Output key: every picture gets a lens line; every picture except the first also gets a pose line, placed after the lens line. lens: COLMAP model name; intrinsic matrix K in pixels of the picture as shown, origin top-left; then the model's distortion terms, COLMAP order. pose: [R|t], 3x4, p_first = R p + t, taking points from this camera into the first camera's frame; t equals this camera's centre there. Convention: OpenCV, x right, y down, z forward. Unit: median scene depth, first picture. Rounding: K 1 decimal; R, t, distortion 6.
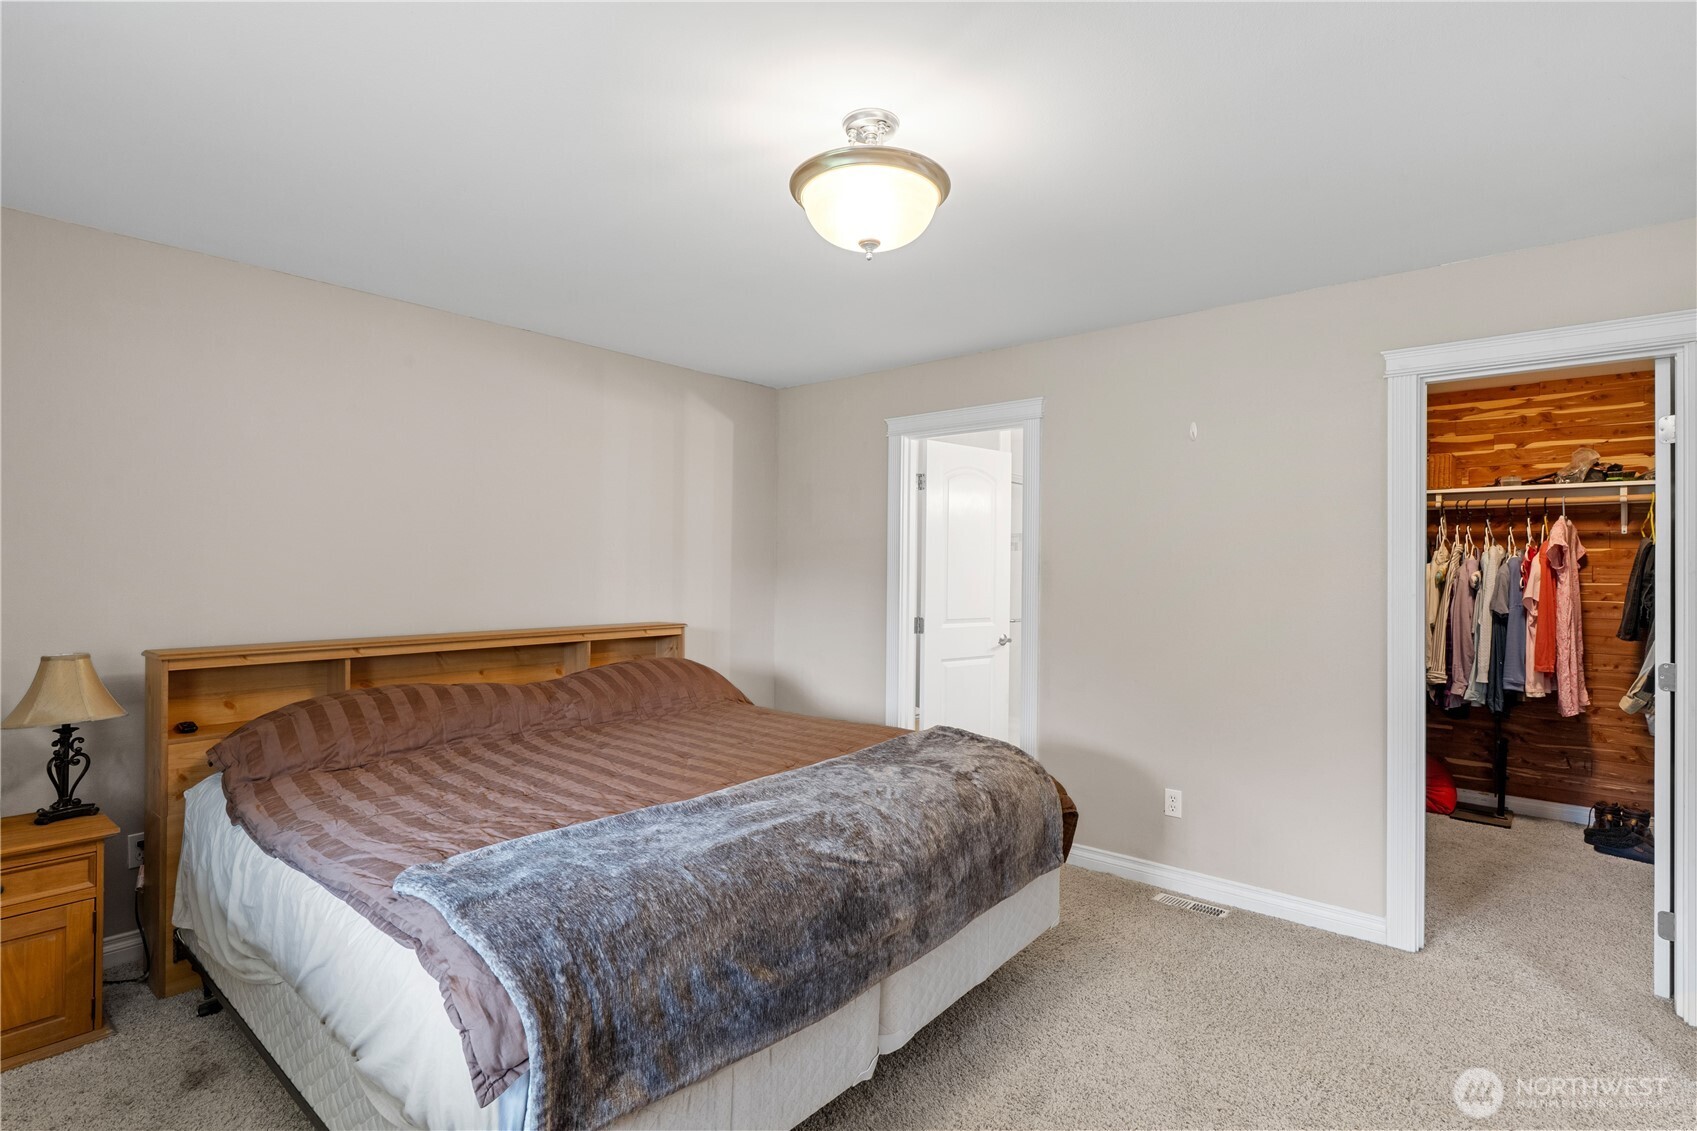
lens RADIAL K [[810.0, 0, 842.6], [0, 810.0, 562.9], [0, 0, 1]] dist [-0.005390, 0.001387]
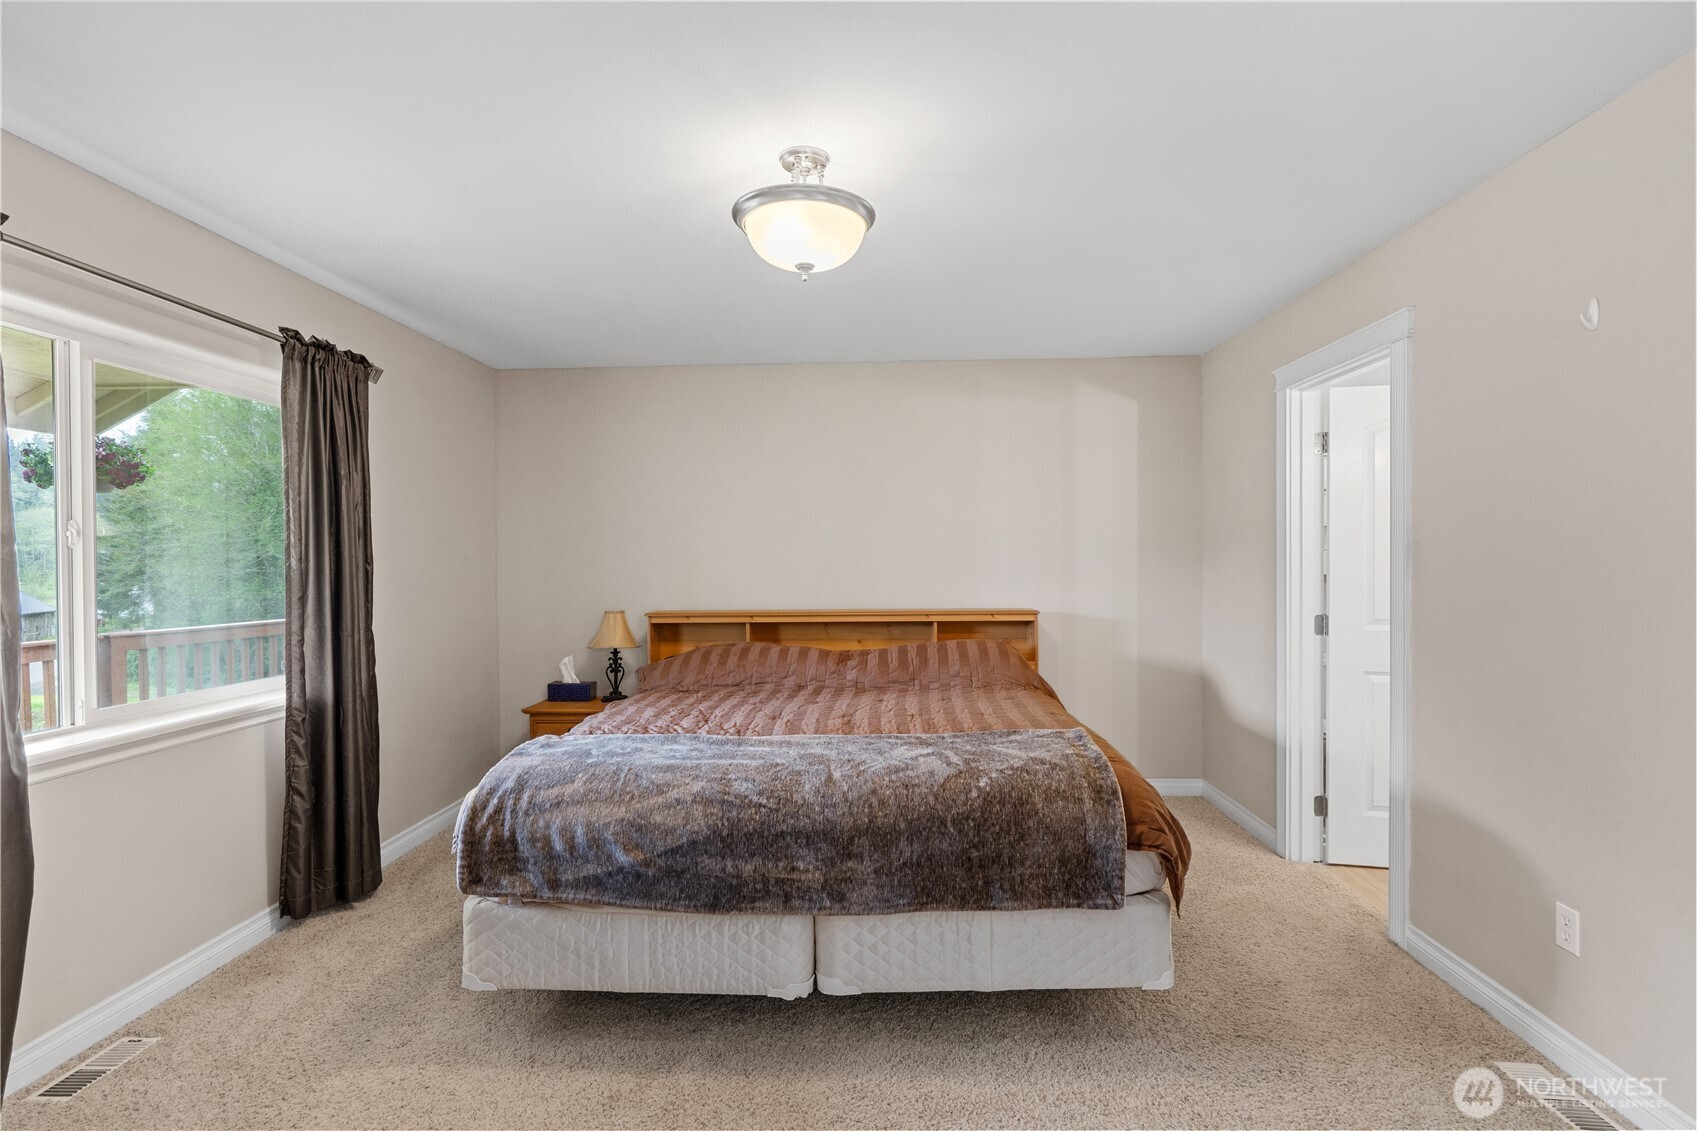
lens RADIAL K [[810.0, 0, 854.5], [0, 810.0, 565.1], [0, 0, 1]] dist [-0.005390, 0.001387]
pose [[0.627011, -0.007117, -0.778978, 0.469594], [0.017311, 0.999839, 0.004799, 0.008198], [0.778818, -0.016494, 0.627033, 0.172587]]
